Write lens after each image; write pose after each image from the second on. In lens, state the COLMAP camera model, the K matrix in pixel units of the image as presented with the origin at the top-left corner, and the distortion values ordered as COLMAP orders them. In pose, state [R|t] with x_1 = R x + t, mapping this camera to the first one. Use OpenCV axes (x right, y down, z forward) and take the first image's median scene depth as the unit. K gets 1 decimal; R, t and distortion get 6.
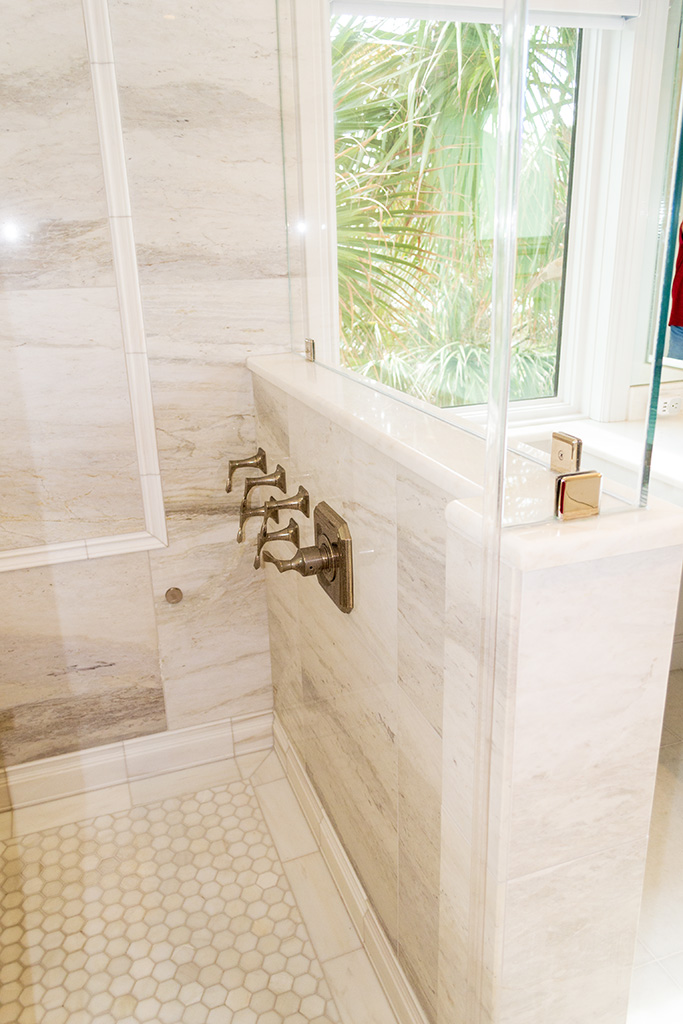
lens RADIAL K [[811.0, 0, 341.5], [0, 811.0, 512.0], [0, 0, 1]] dist [0.056690, -0.061958]
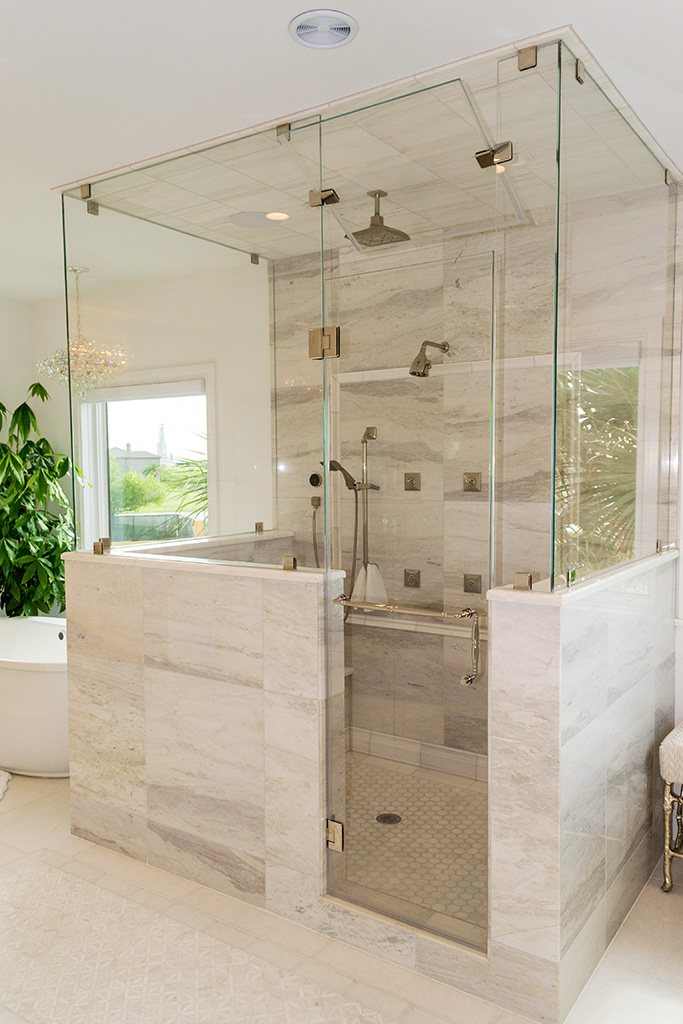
lens RADIAL K [[800.9, 0, 341.5], [0, 800.9, 512.0], [0, 0, 1]] dist [0.058723, -0.052064]
pose [[0.582249, 0.069540, -0.810031, 0.933428], [-0.276146, 0.954017, -0.116593, 0.106894], [0.764676, 0.291573, 0.574679, -0.474058]]
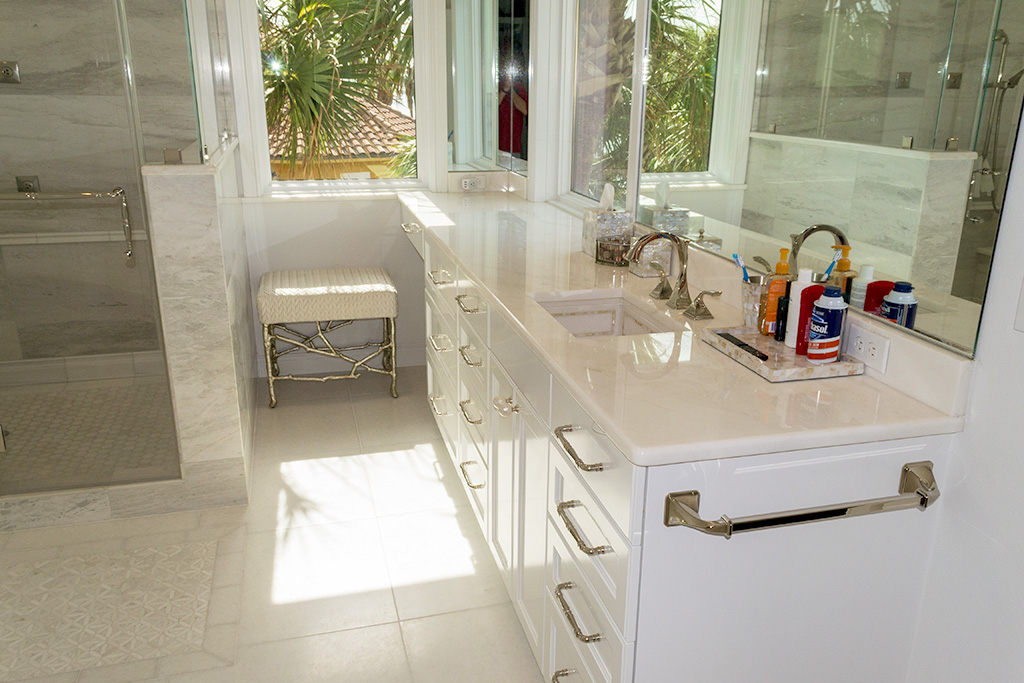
lens RADIAL K [[811.0, 0, 512.0], [0, 811.0, 341.5], [0, 0, 1]] dist [0.056690, -0.061958]
pose [[0.996048, 0.057452, -0.067733, 0.800267], [-0.059339, 0.997894, -0.026183, 0.301469], [0.066087, 0.030099, 0.997360, -0.861644]]
